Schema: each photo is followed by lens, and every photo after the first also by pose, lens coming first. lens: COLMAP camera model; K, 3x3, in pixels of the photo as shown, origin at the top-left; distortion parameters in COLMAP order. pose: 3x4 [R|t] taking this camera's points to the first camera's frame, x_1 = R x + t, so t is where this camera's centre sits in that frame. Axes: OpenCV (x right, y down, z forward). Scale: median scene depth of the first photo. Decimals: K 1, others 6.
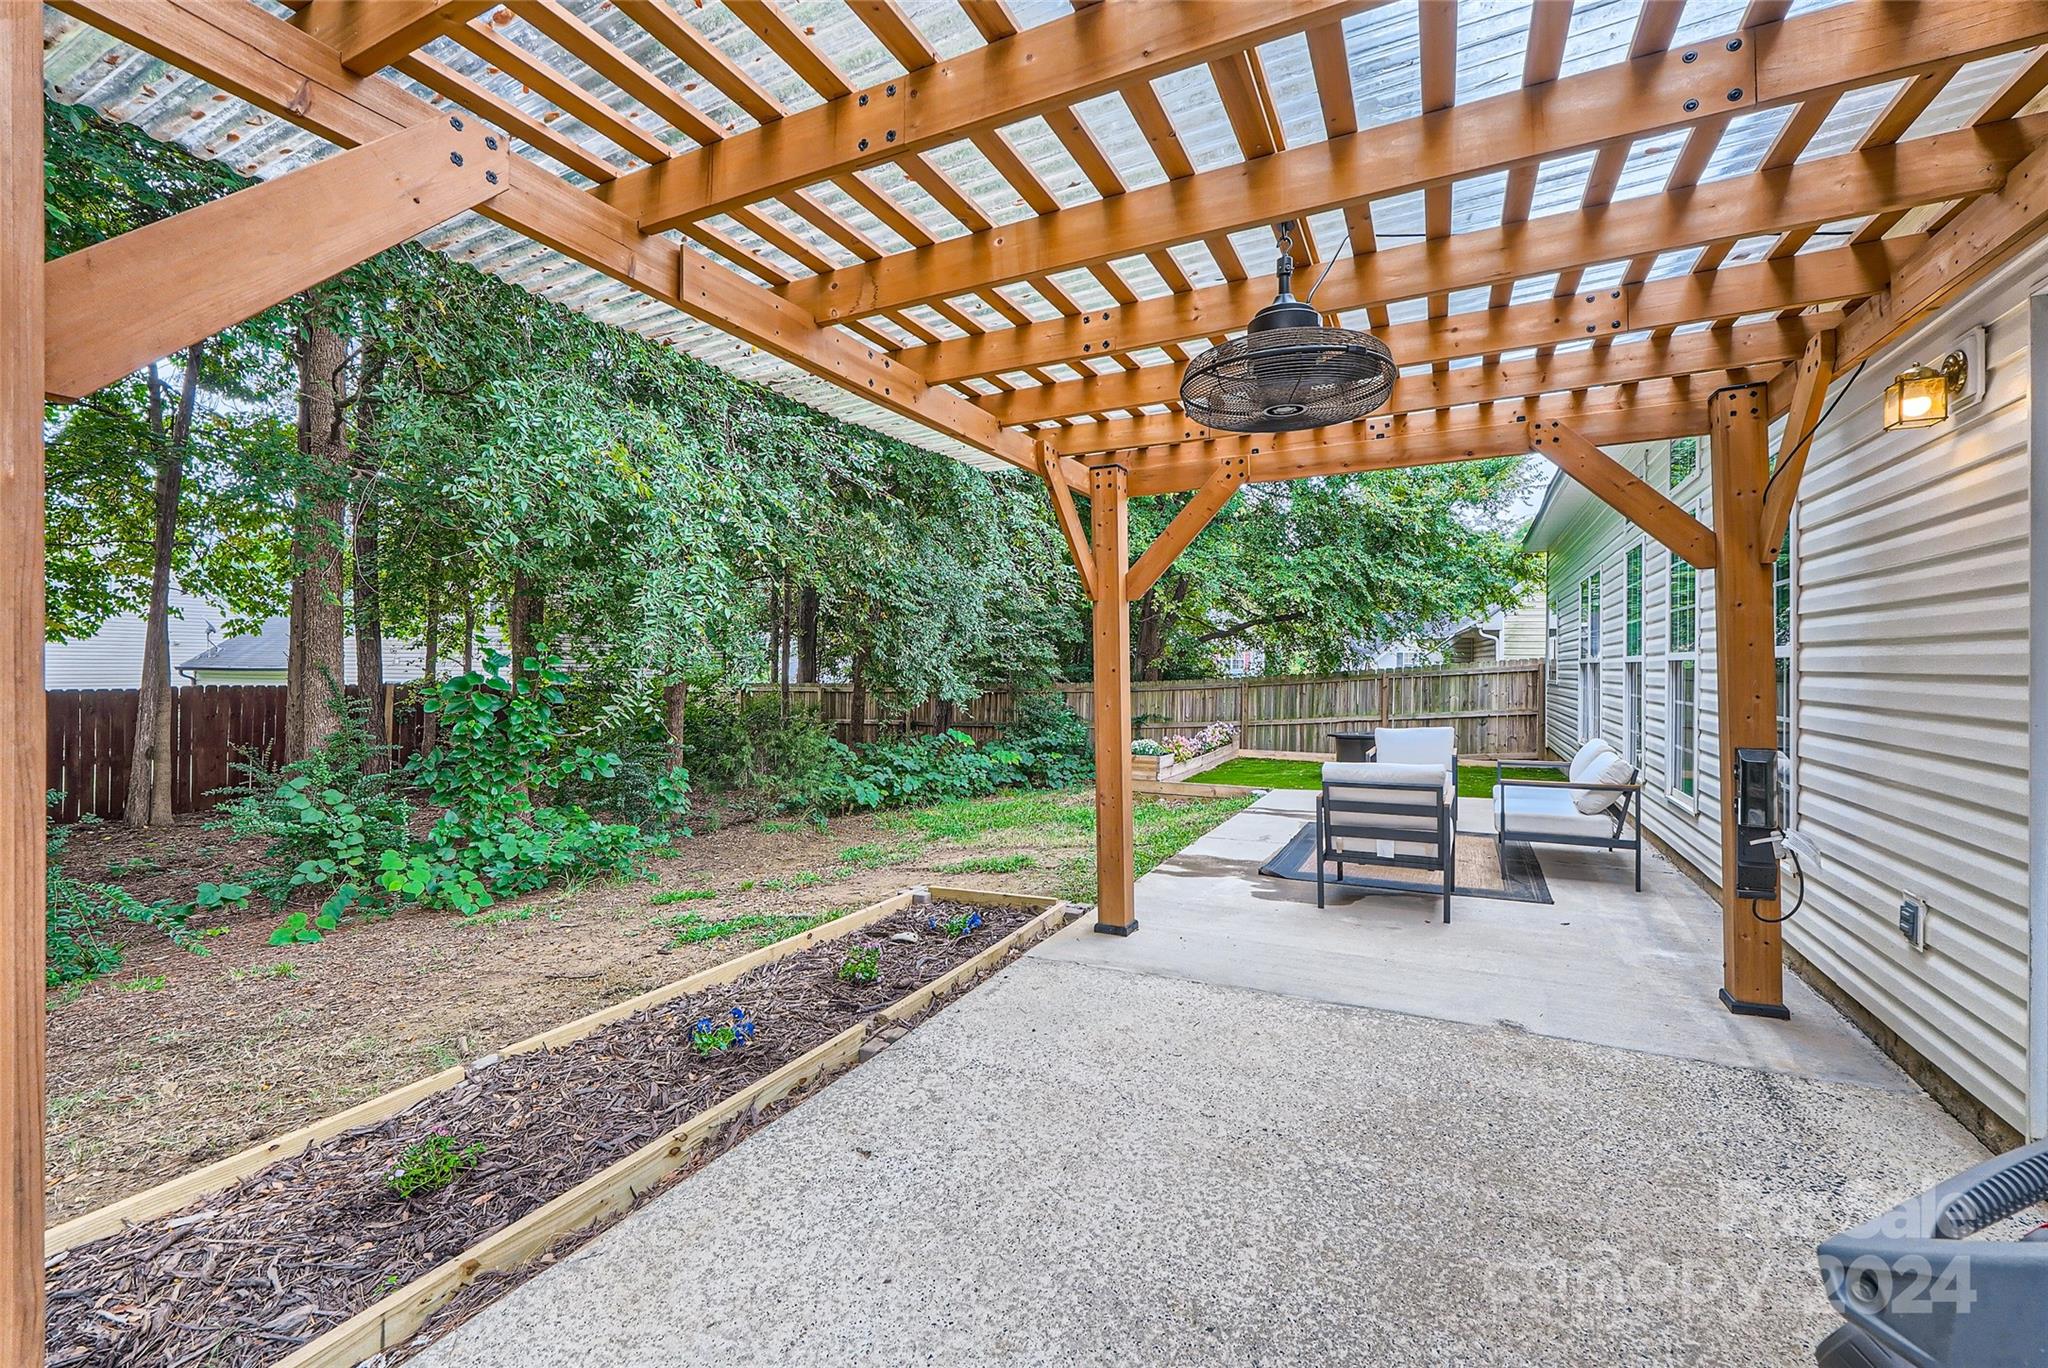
lens RADIAL K [[855.0, 0, 1024.3], [0, 855.0, 676.5], [0, 0, 1]] dist [-0.011851, 0.000077]
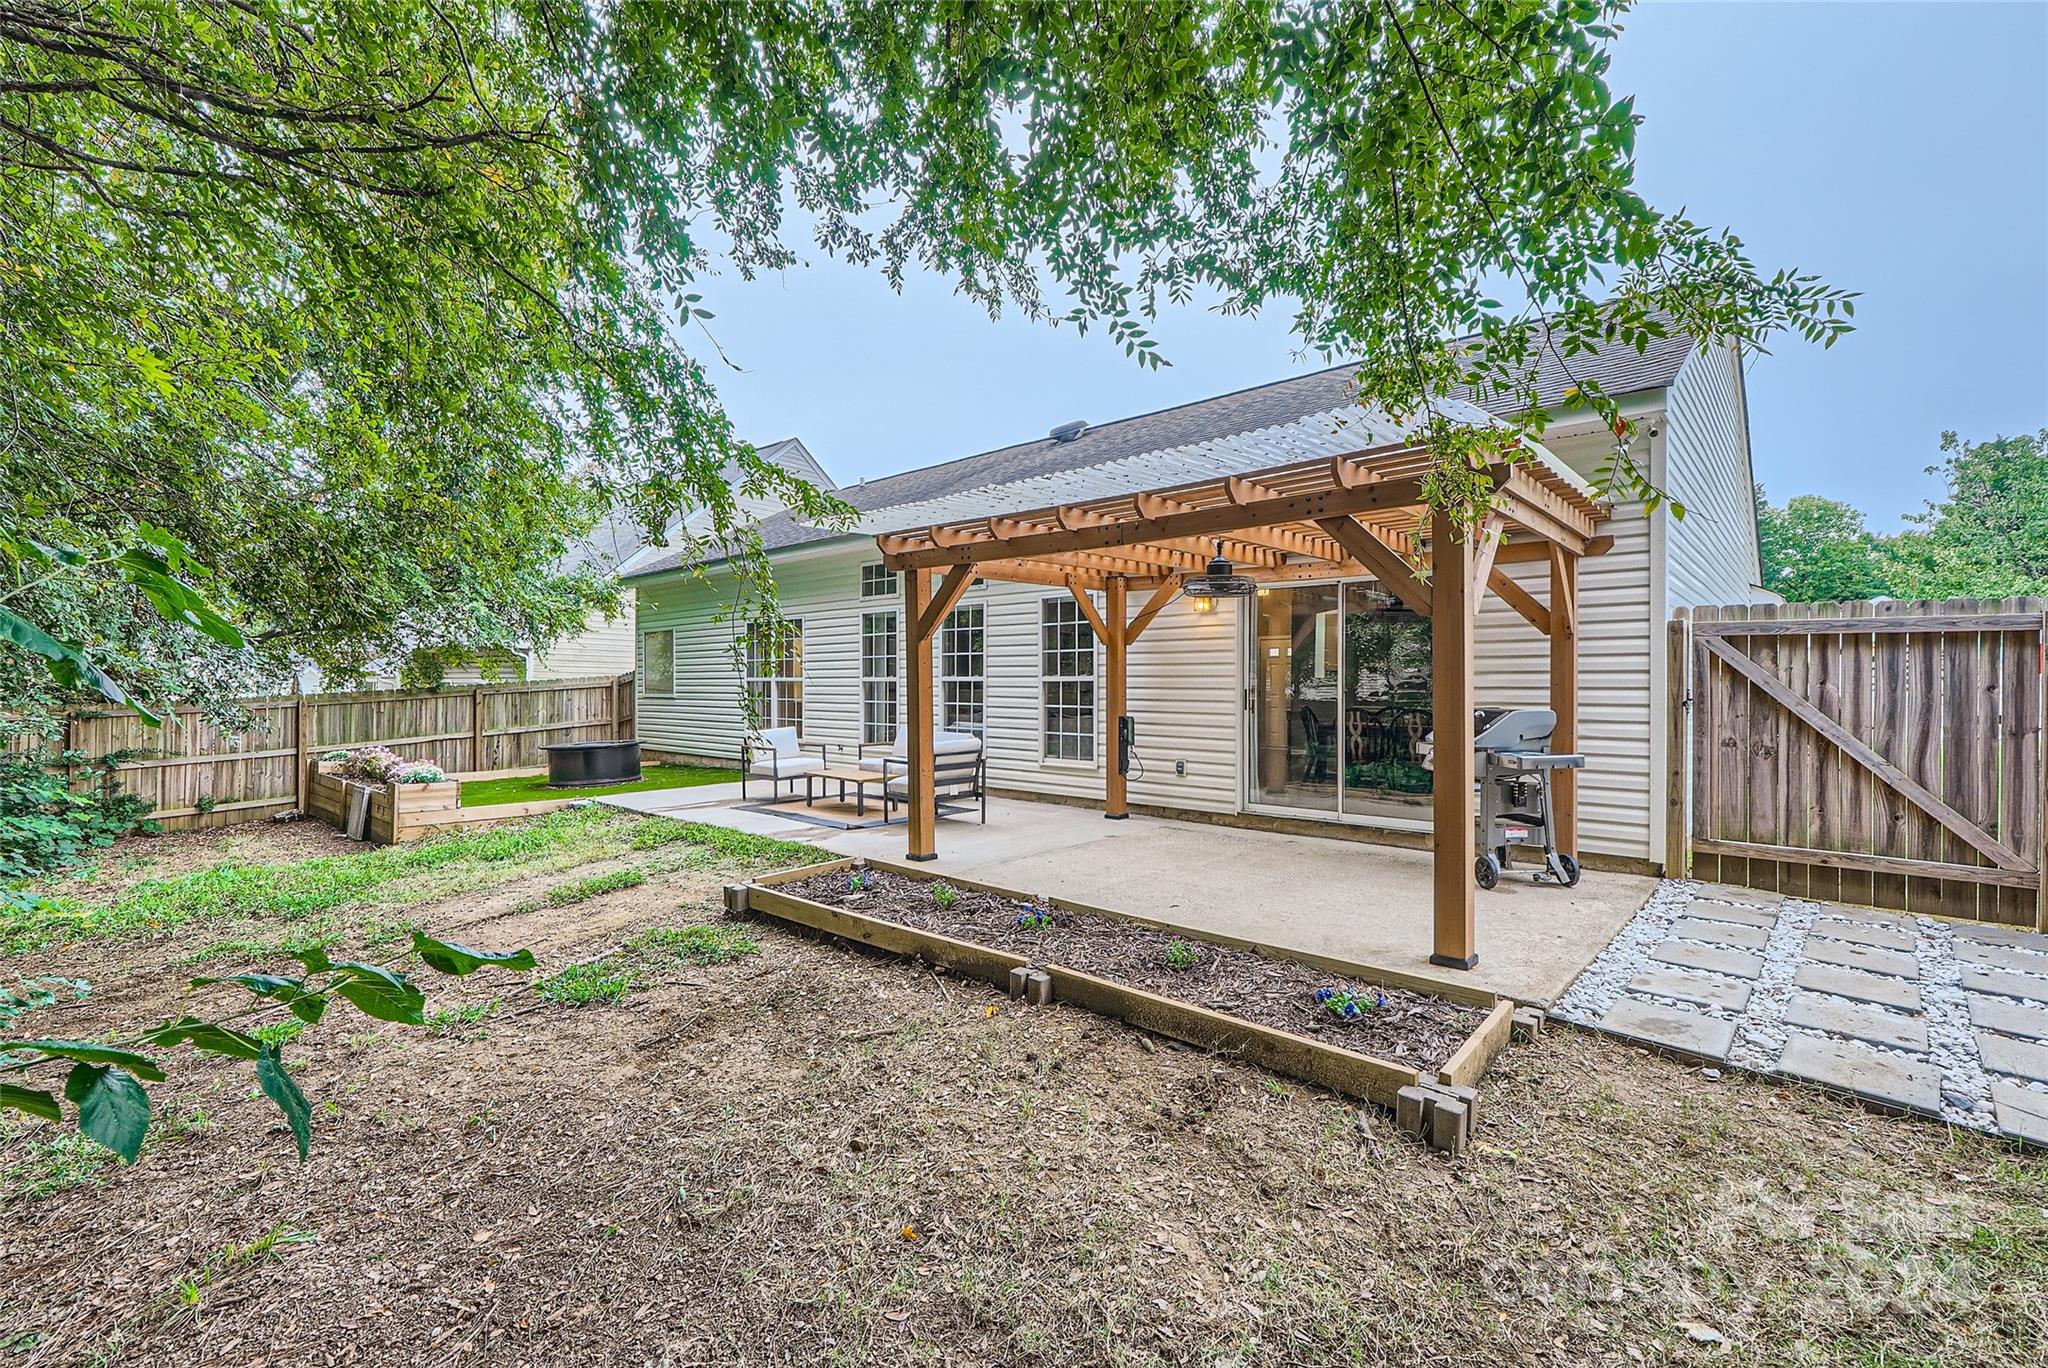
lens RADIAL K [[855.0, 0, 1031.0], [0, 855.0, 689.1], [0, 0, 1]] dist [-0.011851, 0.000077]
pose [[0.273503, 0.001975, 0.961869, -1.186422], [0.001658, 0.999995, -0.002525, 0.002078], [-0.961870, 0.002286, 0.273499, 0.370247]]
